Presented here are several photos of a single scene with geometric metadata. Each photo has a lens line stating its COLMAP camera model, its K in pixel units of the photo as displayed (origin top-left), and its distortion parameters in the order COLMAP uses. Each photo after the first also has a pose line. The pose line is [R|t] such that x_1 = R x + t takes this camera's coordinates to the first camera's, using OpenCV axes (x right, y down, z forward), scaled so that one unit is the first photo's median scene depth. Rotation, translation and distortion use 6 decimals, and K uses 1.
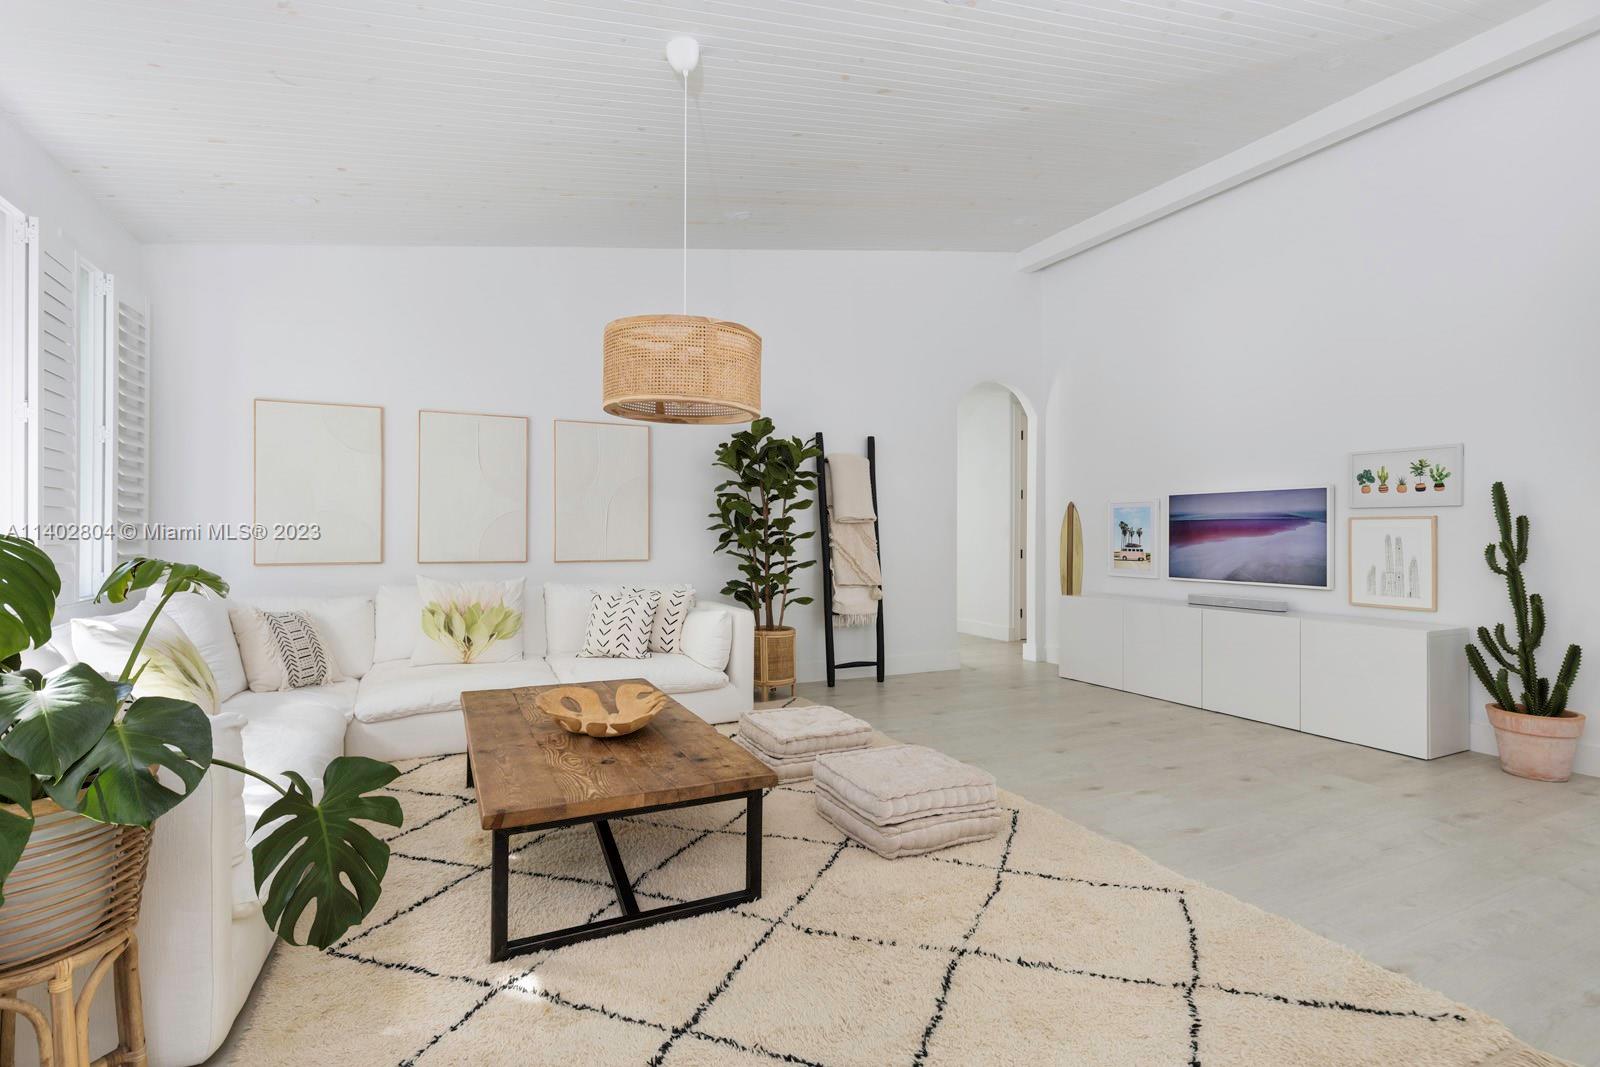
lens RADIAL K [[737.9, 0, 800.8], [0, 737.9, 530.3], [0, 0, 1]] dist [0.004996, 0.000139]
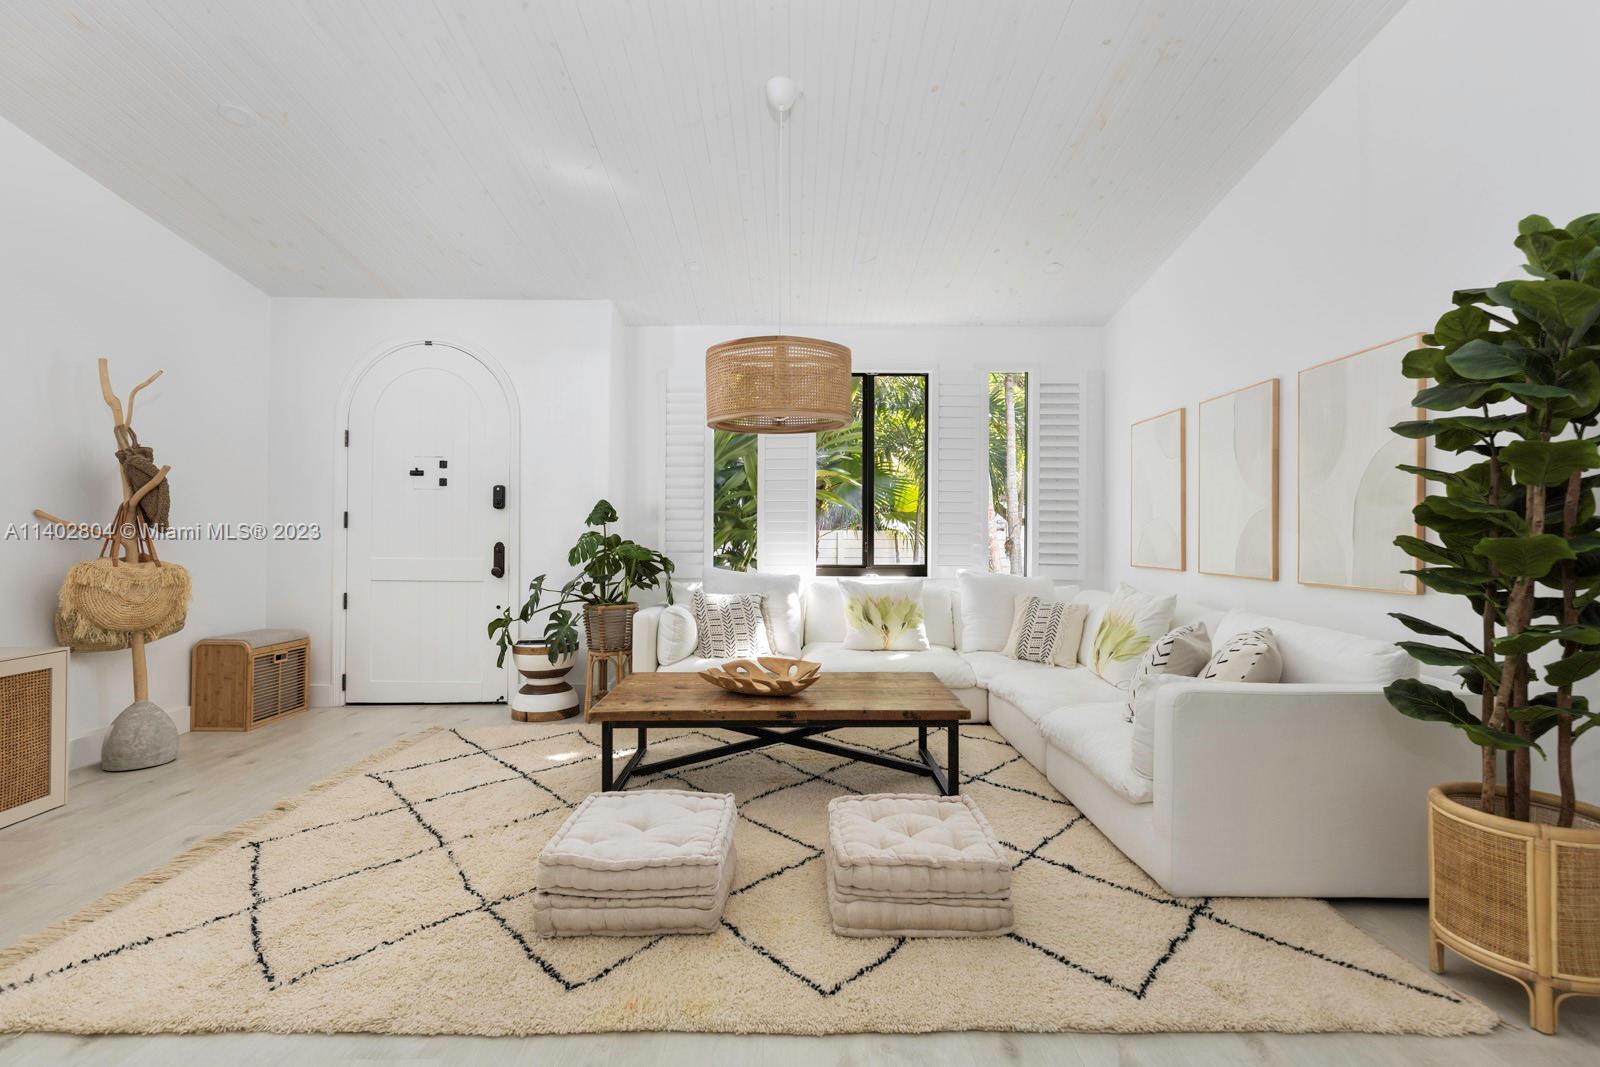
lens RADIAL K [[737.9, 0, 803.5], [0, 737.9, 534.5], [0, 0, 1]] dist [0.004996, 0.000139]
pose [[-0.431033, -0.005338, -0.902320, 0.509656], [-0.004018, 0.999984, -0.003997, 0.002828], [0.902327, 0.001903, -0.431048, 0.967945]]
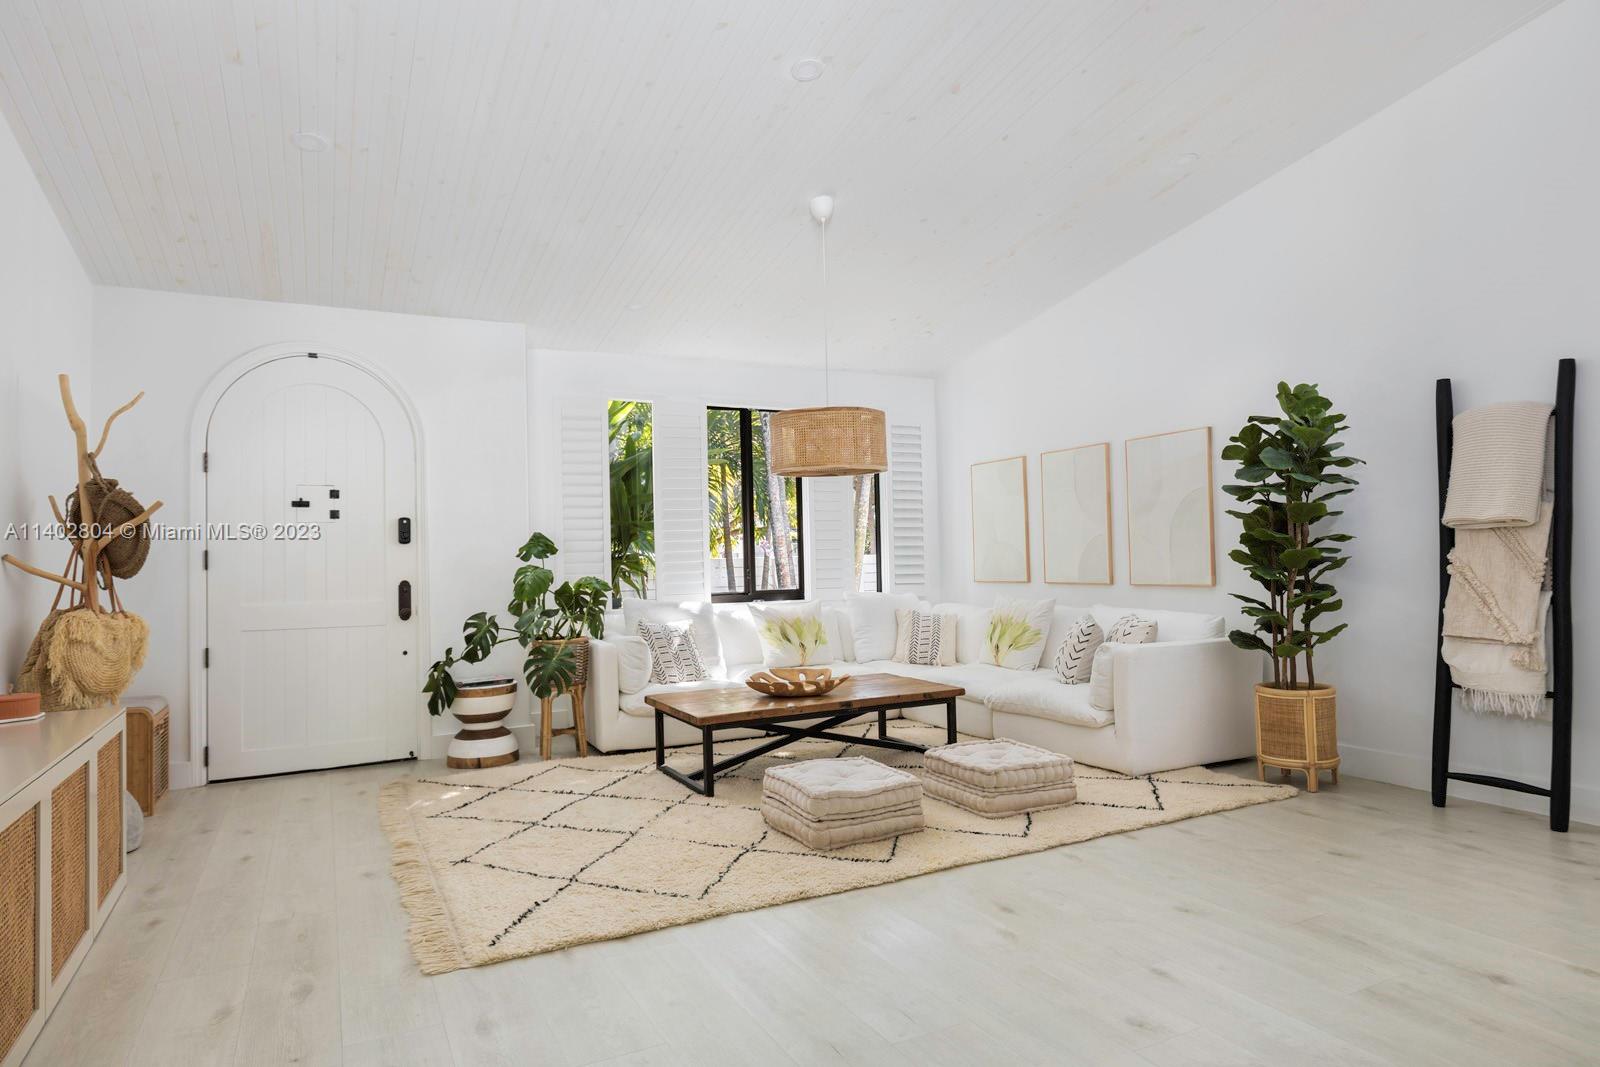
lens RADIAL K [[938.1, 0, 797.6], [0, 938.1, 534.1], [0, 0, 1]] dist [-0.002008, -0.001075]
pose [[0.018741, -0.033147, -0.999275, 0.987836], [0.026664, 0.999111, -0.032642, 0.004615], [0.999469, -0.026032, 0.019608, 0.586728]]
